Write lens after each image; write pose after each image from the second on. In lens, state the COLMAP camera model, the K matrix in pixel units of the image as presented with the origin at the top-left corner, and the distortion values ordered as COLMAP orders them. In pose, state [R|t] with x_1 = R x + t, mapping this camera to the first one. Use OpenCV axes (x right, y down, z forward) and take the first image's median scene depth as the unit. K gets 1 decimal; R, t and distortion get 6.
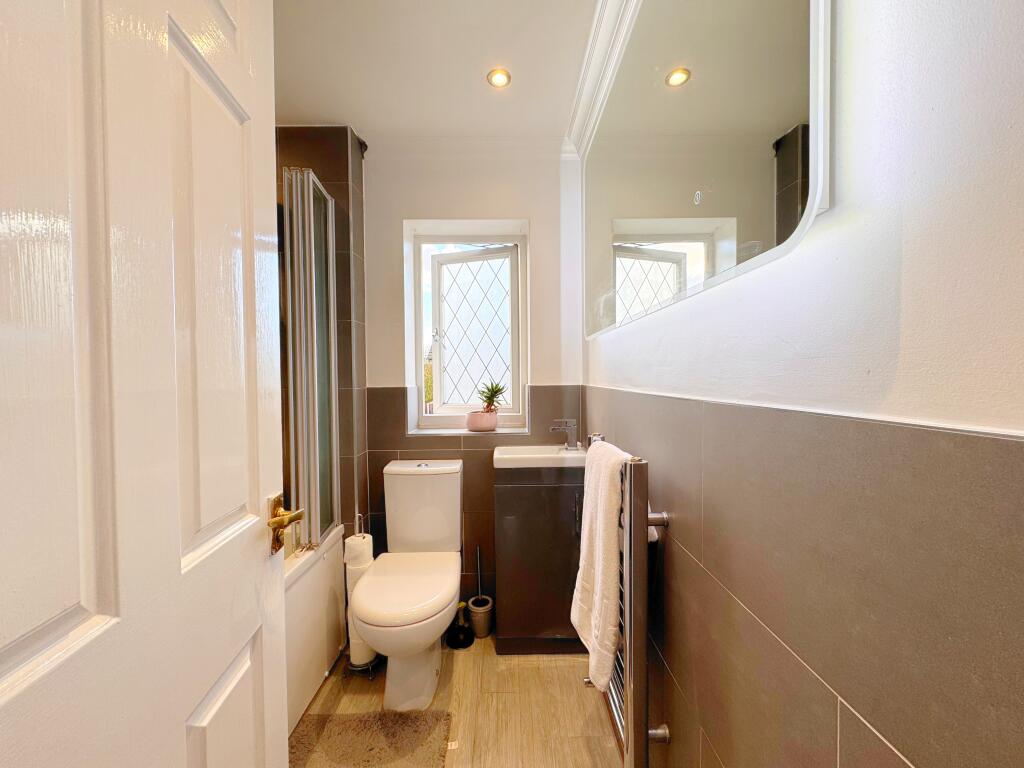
lens RADIAL K [[404.9, 0, 512.0], [0, 404.9, 384.0], [0, 0, 1]] dist [-0.005706, 0.000169]
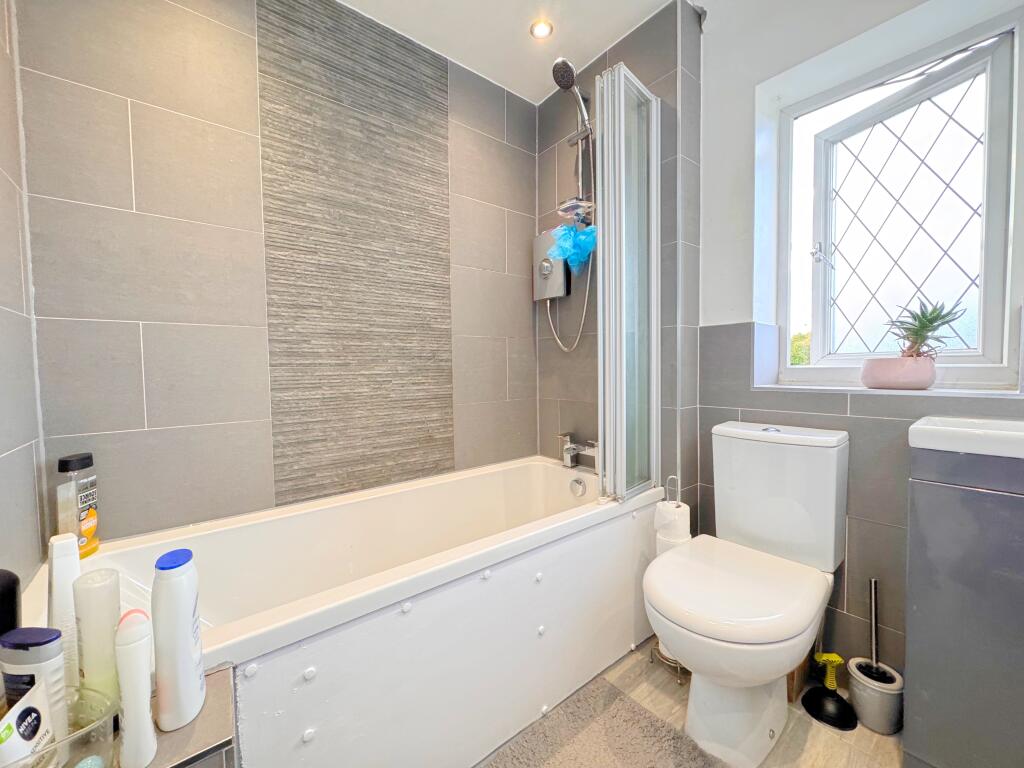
lens RADIAL K [[404.9, 0, 512.0], [0, 404.9, 384.0], [0, 0, 1]] dist [-0.005706, 0.000169]
pose [[0.613581, 0.035766, -0.788822, 0.047889], [-0.006530, 0.999169, 0.040225, 0.095539], [0.789605, -0.019530, 0.613304, 0.224805]]
